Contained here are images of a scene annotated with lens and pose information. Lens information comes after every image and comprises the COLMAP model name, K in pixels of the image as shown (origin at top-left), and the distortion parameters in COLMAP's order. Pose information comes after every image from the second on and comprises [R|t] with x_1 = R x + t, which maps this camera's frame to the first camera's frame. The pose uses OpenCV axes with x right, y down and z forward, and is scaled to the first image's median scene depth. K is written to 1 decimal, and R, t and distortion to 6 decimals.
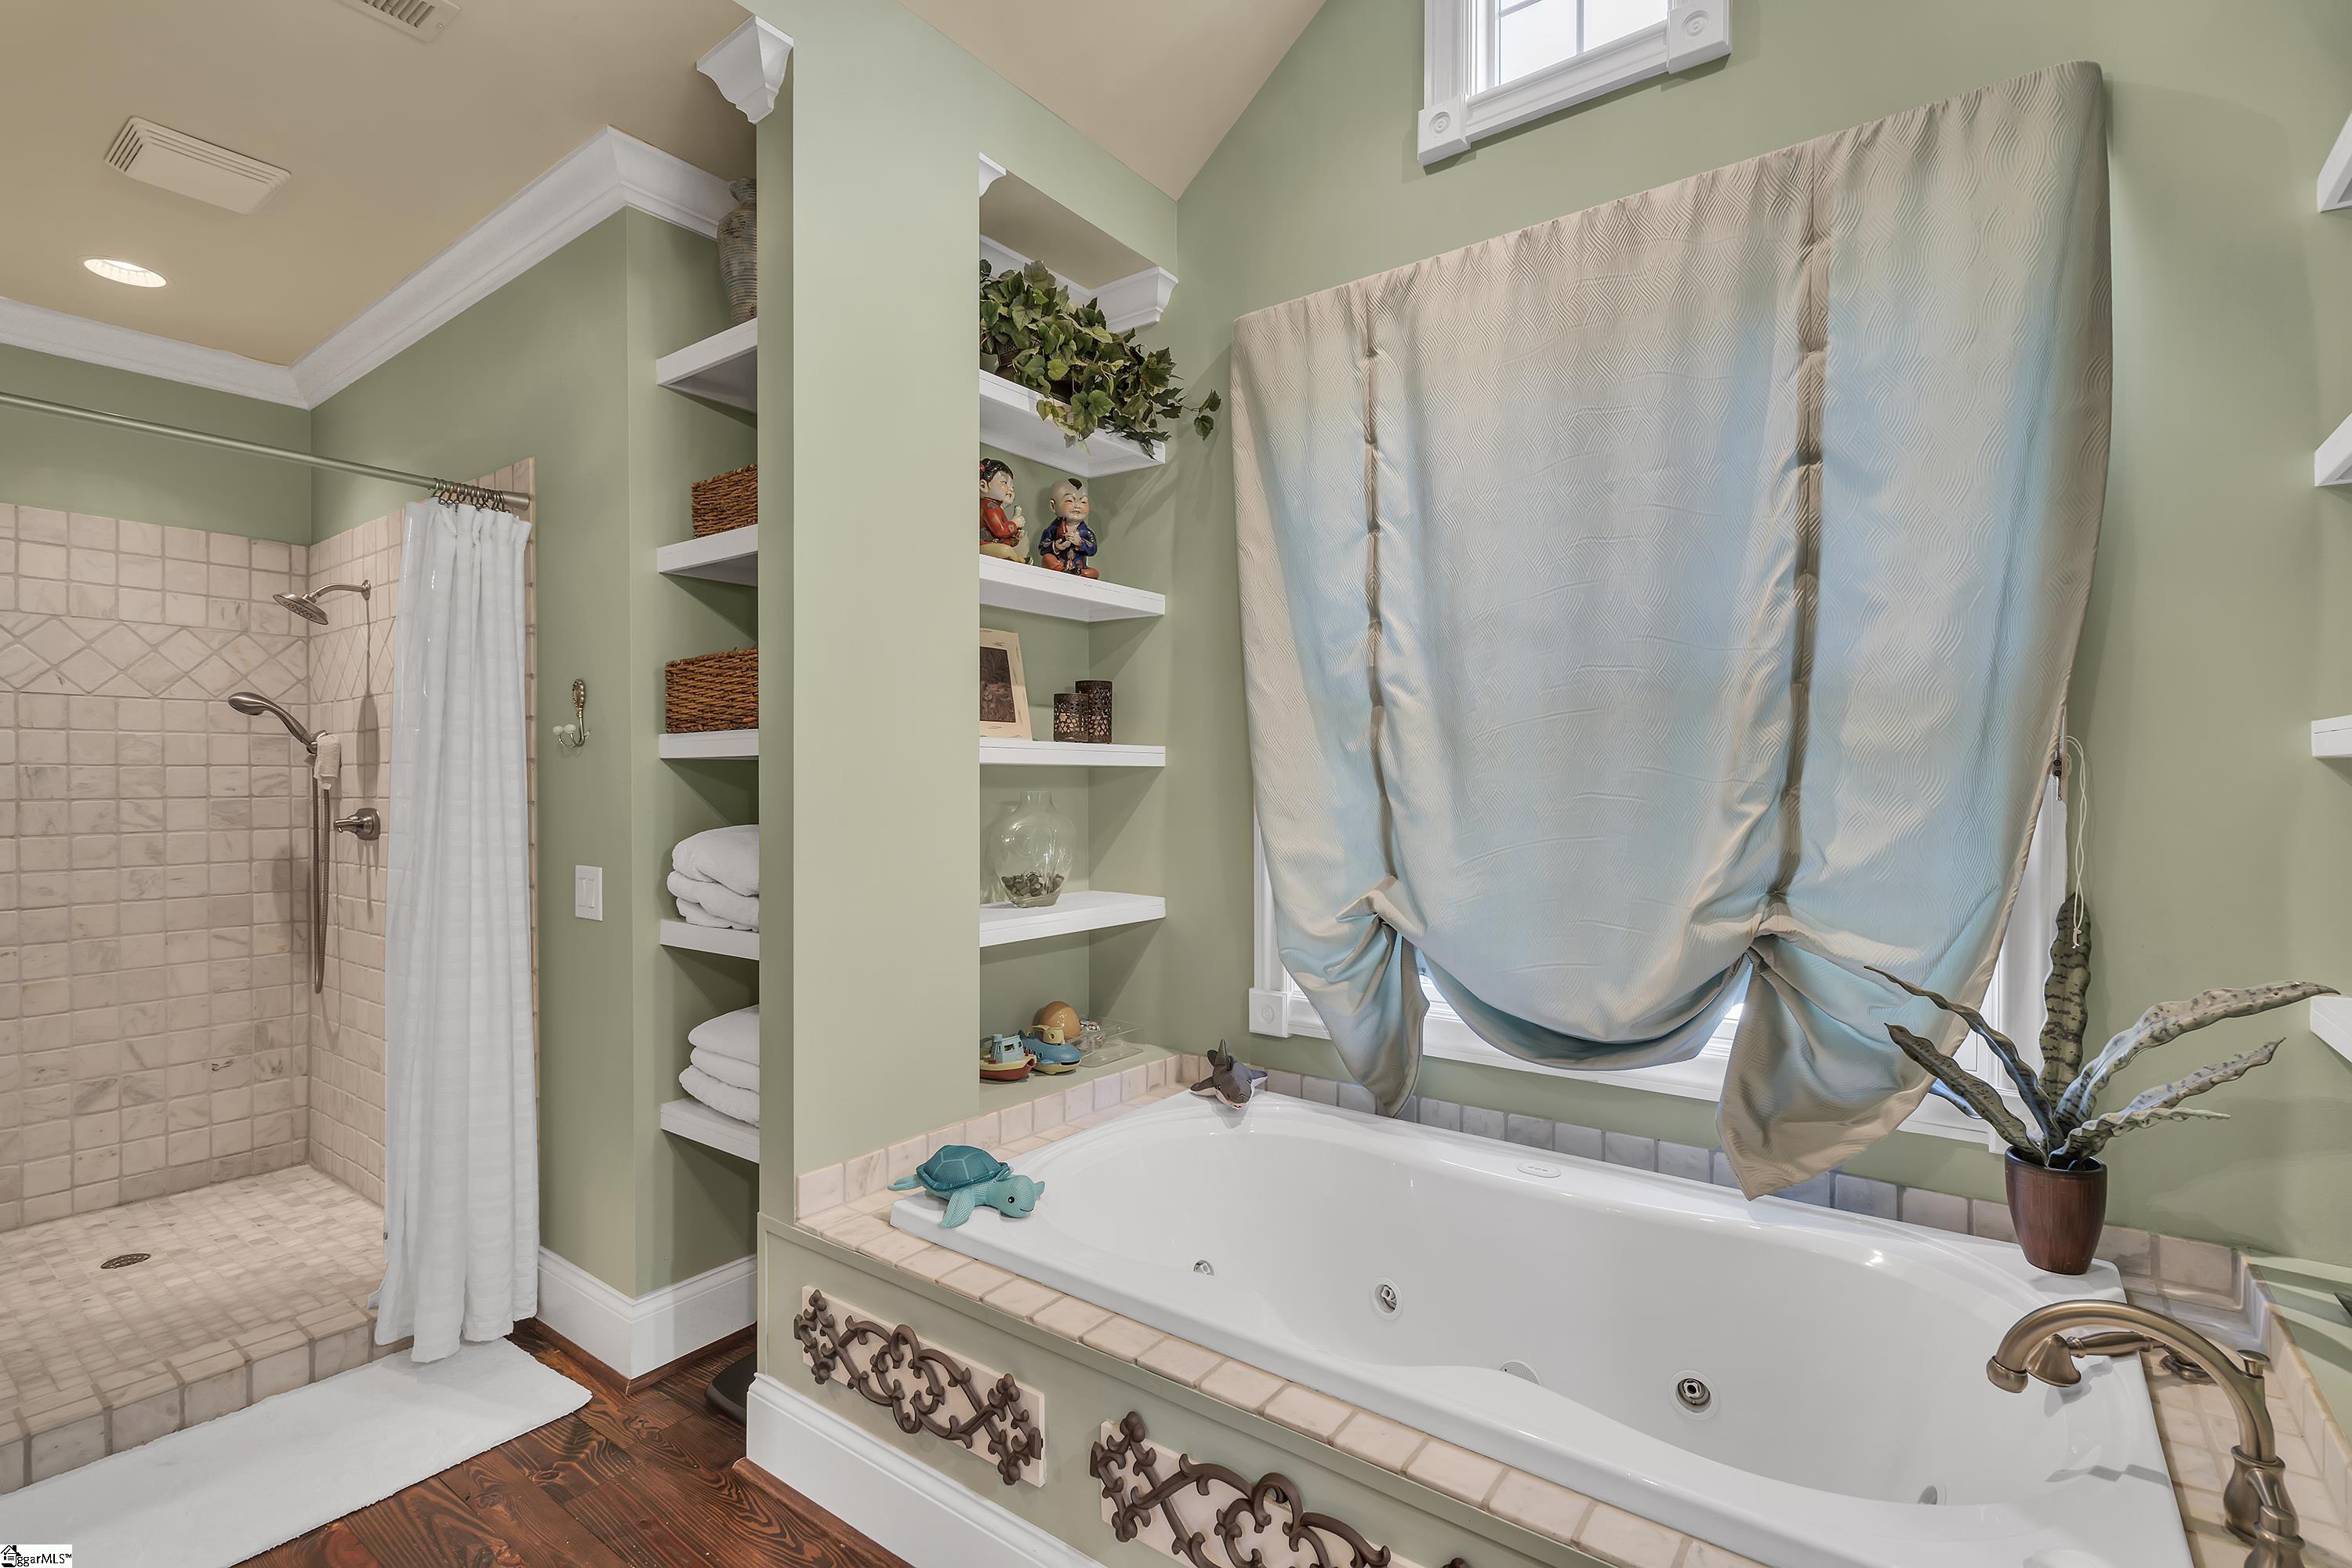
lens RADIAL K [[1088.6, 0, 1176.0], [0, 1088.6, 784.0], [0, 0, 1]] dist [-0.002600, -0.000362]
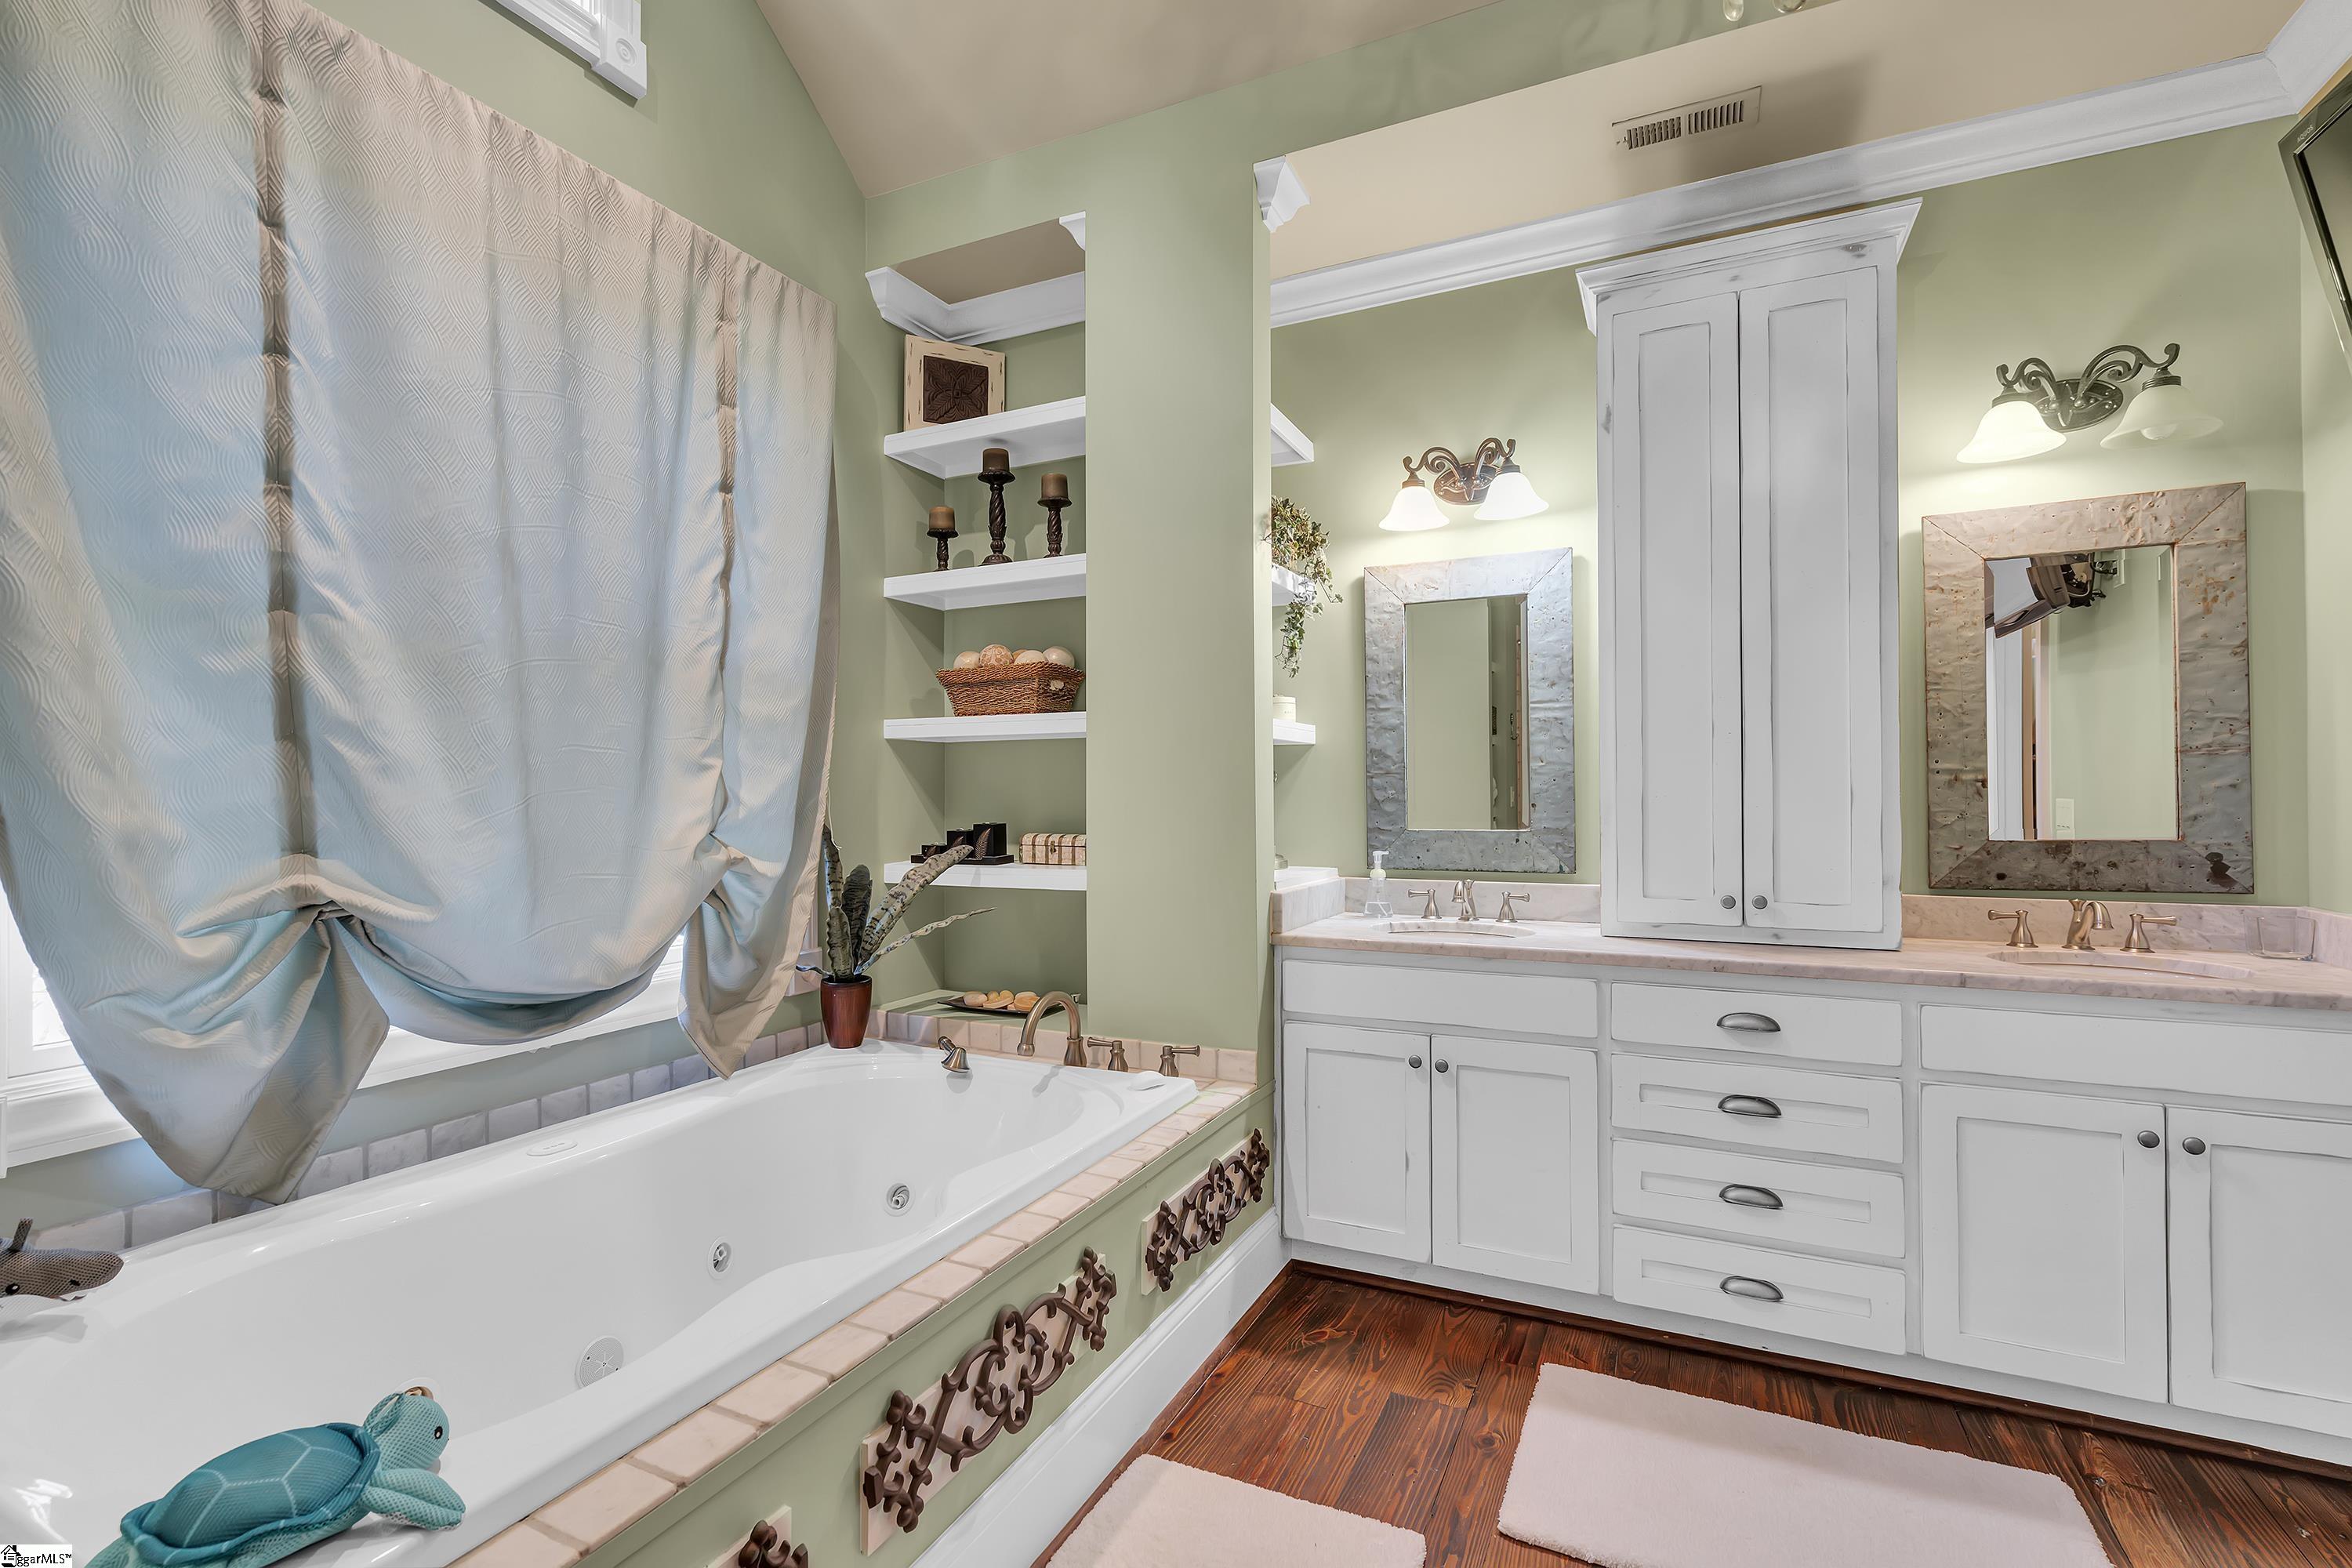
lens RADIAL K [[1047.7, 0, 1176.0], [0, 1047.7, 784.0], [0, 0, 1]] dist [-0.000721, 0.000219]
pose [[-0.186477, 0.010390, 0.982404, -0.618911], [0.006349, 0.999936, -0.009371, 0.052877], [-0.982439, 0.004490, -0.186531, 0.610441]]
